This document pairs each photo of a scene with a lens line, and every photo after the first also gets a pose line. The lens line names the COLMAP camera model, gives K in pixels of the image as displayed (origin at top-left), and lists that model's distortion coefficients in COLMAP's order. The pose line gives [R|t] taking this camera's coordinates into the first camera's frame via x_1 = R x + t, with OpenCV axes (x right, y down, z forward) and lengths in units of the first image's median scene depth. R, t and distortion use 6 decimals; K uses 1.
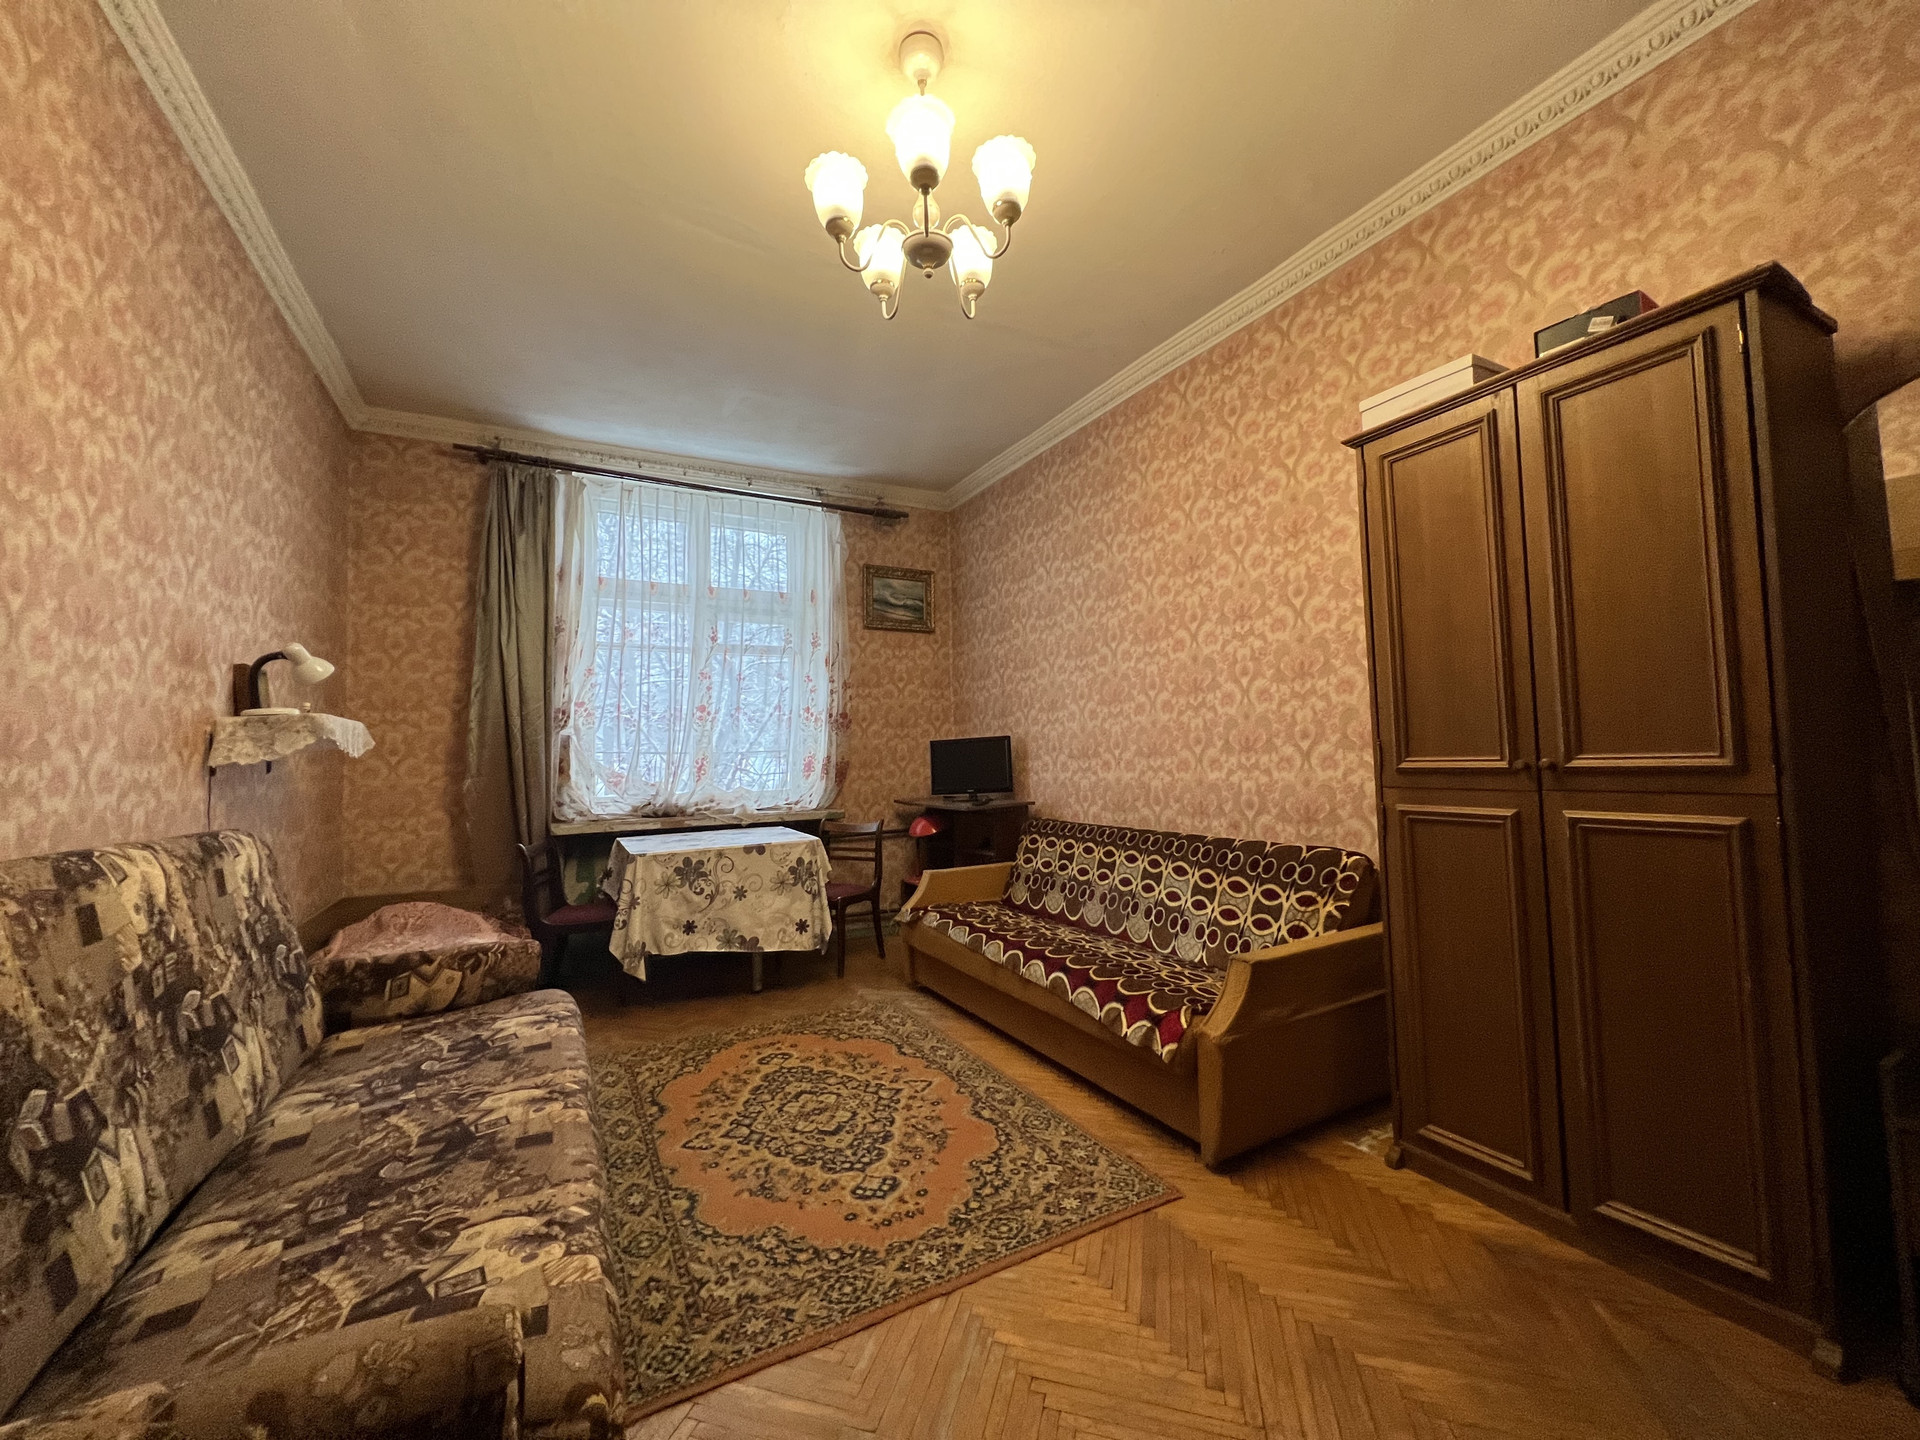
lens RADIAL K [[765.4, 0, 958.4], [0, 765.4, 721.4], [0, 0, 1]] dist [-0.002744, 0.000619]
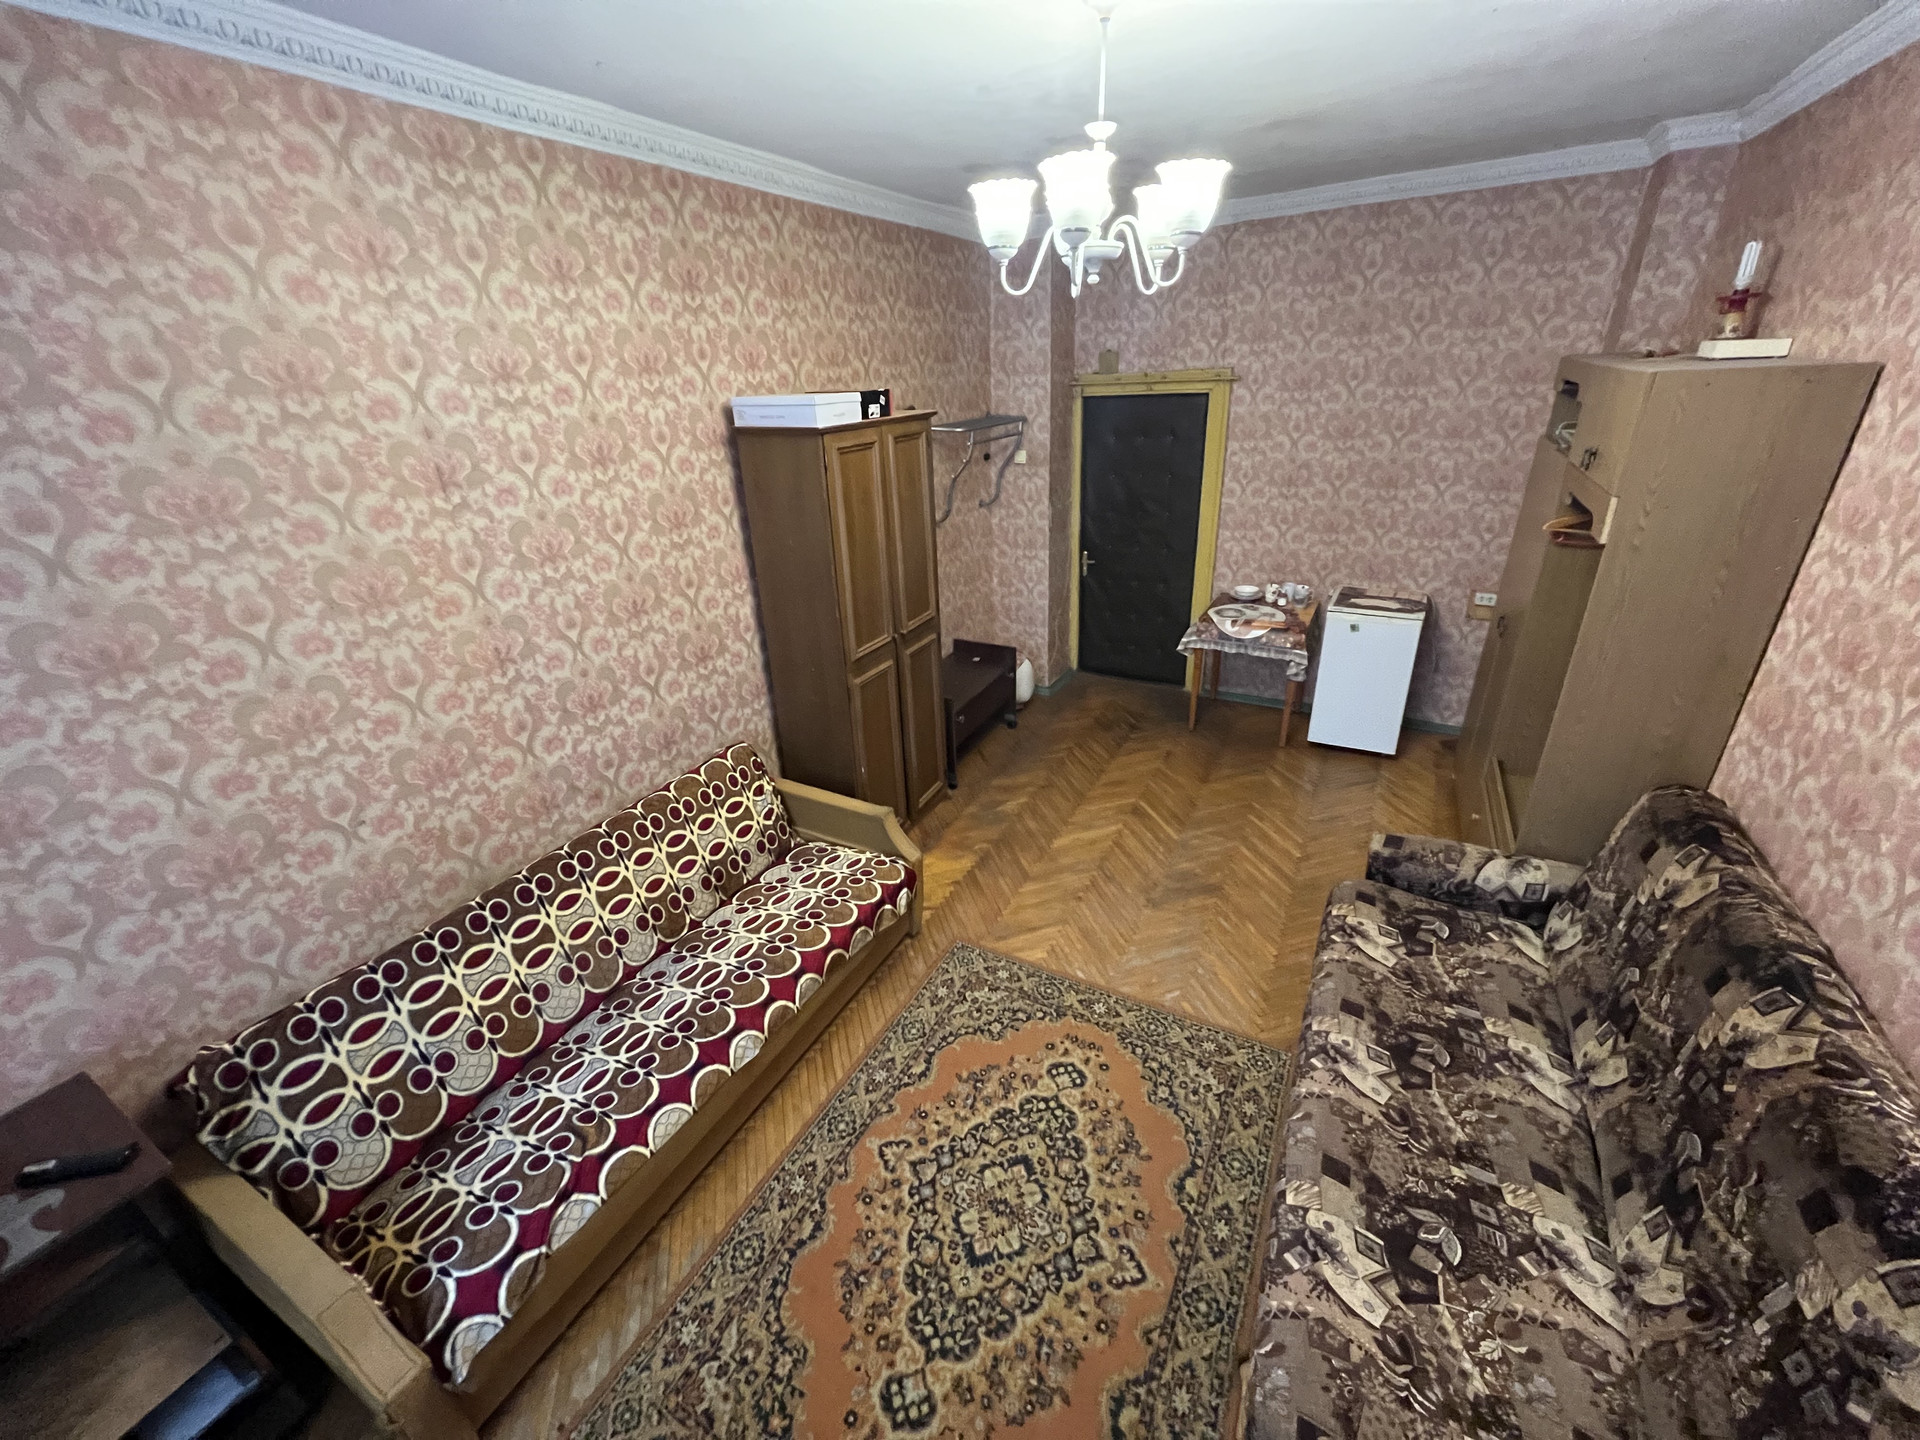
lens RADIAL K [[765.4, 0, 958.5], [0, 765.4, 720.1], [0, 0, 1]] dist [-0.002744, 0.000619]
pose [[-0.548284, -0.303355, 0.779333, -0.577581], [0.016808, 0.927706, 0.372933, -0.290910], [-0.836123, 0.217572, -0.503548, 1.168378]]
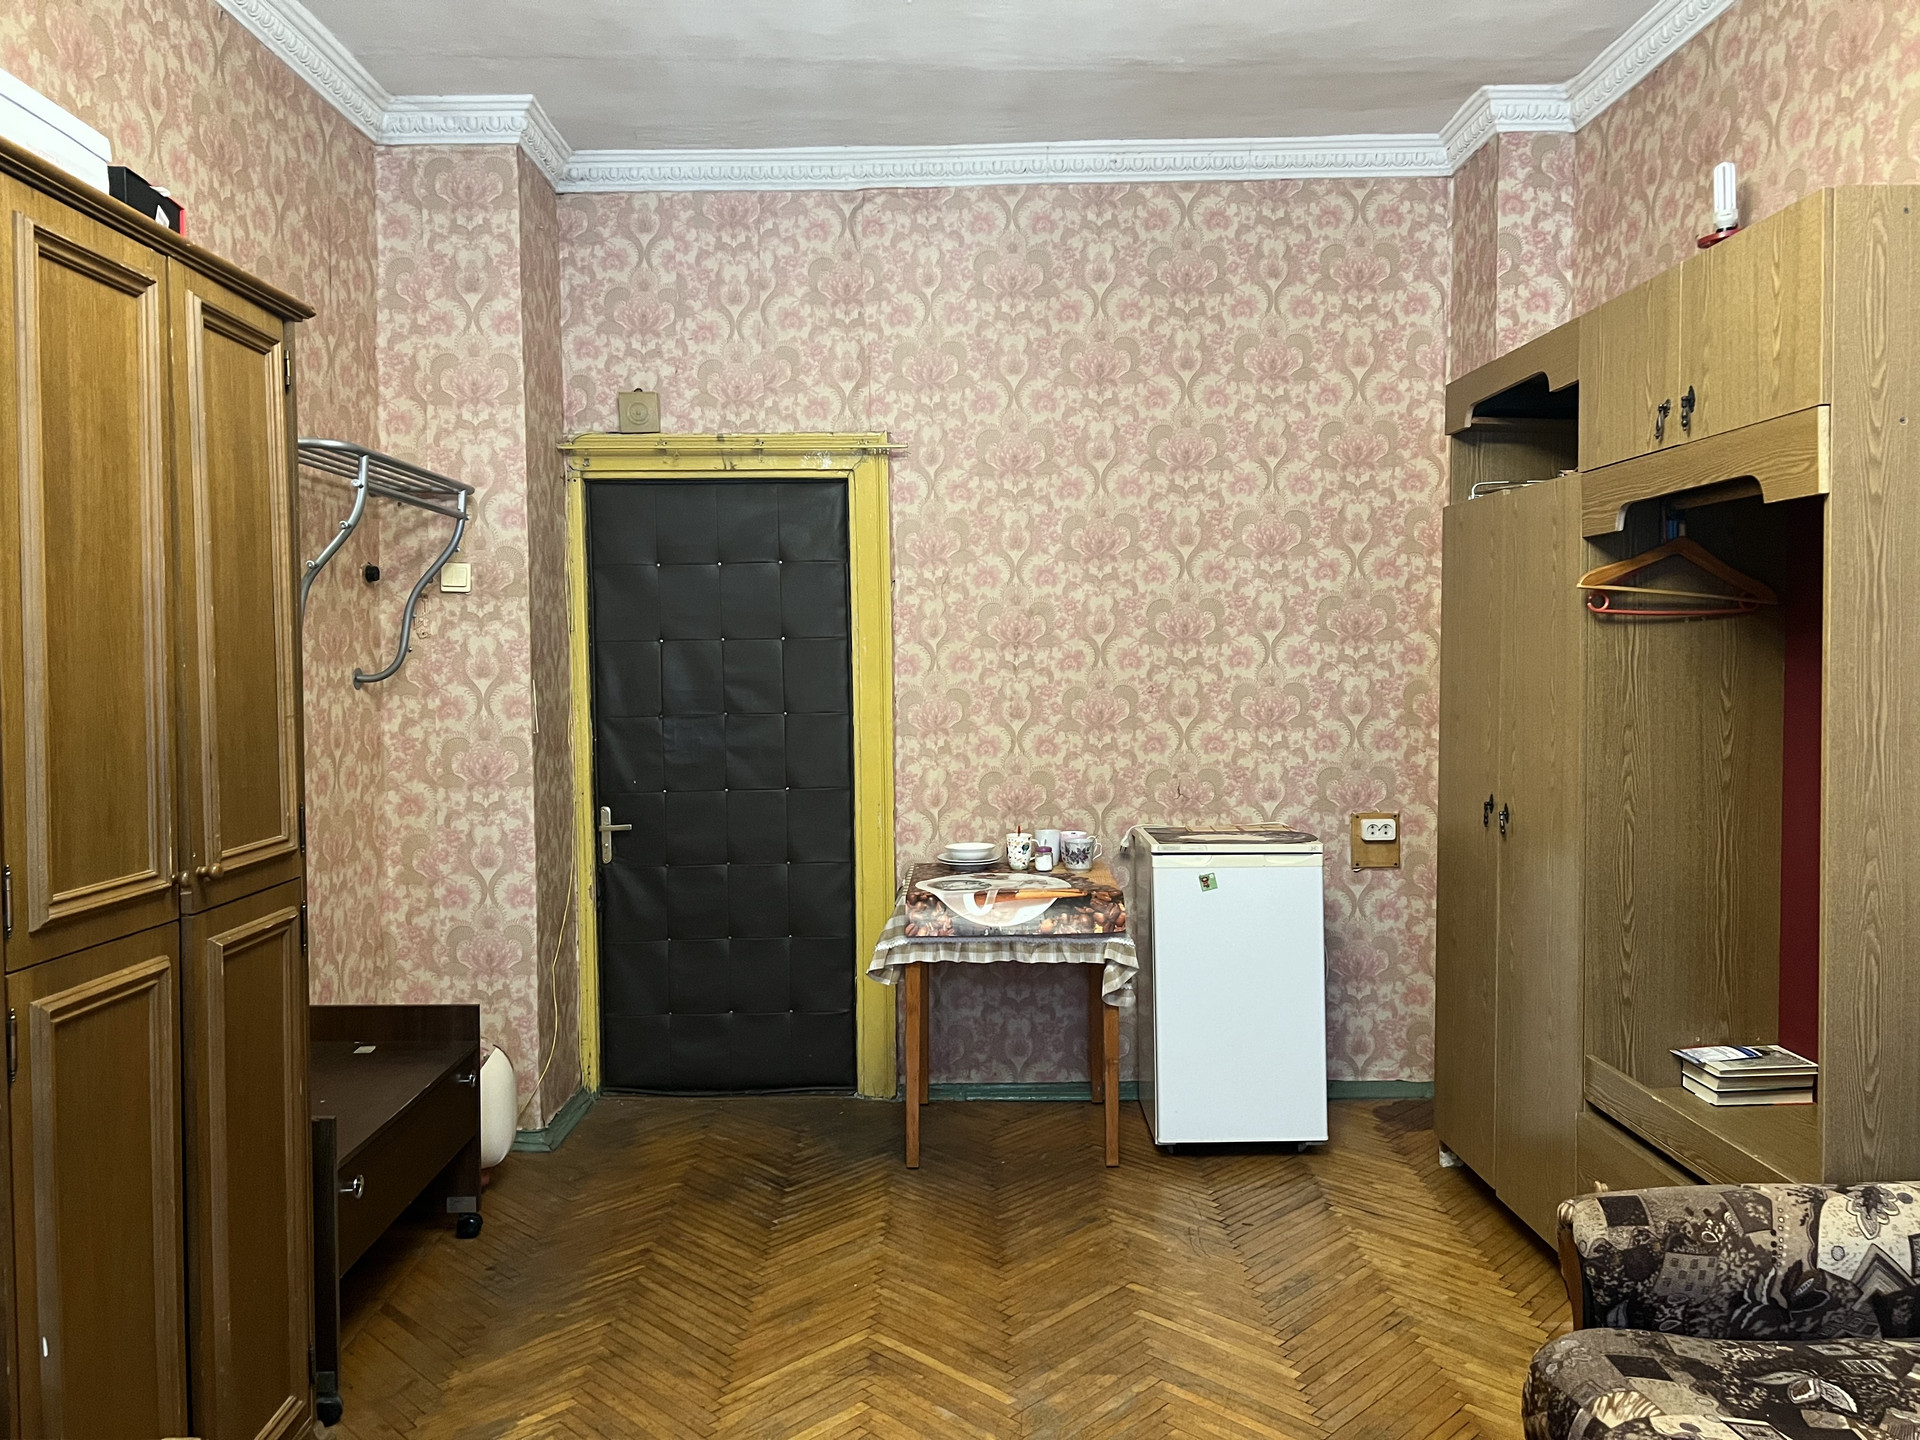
lens RADIAL K [[1436.0, 0, 979.9], [0, 1436.0, 729.8], [0, 0, 1]] dist [0.056936, -0.064084]
pose [[-0.890087, 0.012693, 0.455613, -0.229692], [0.009274, 0.999910, -0.009740, -0.029341], [-0.455696, -0.004444, -0.890125, 1.079605]]
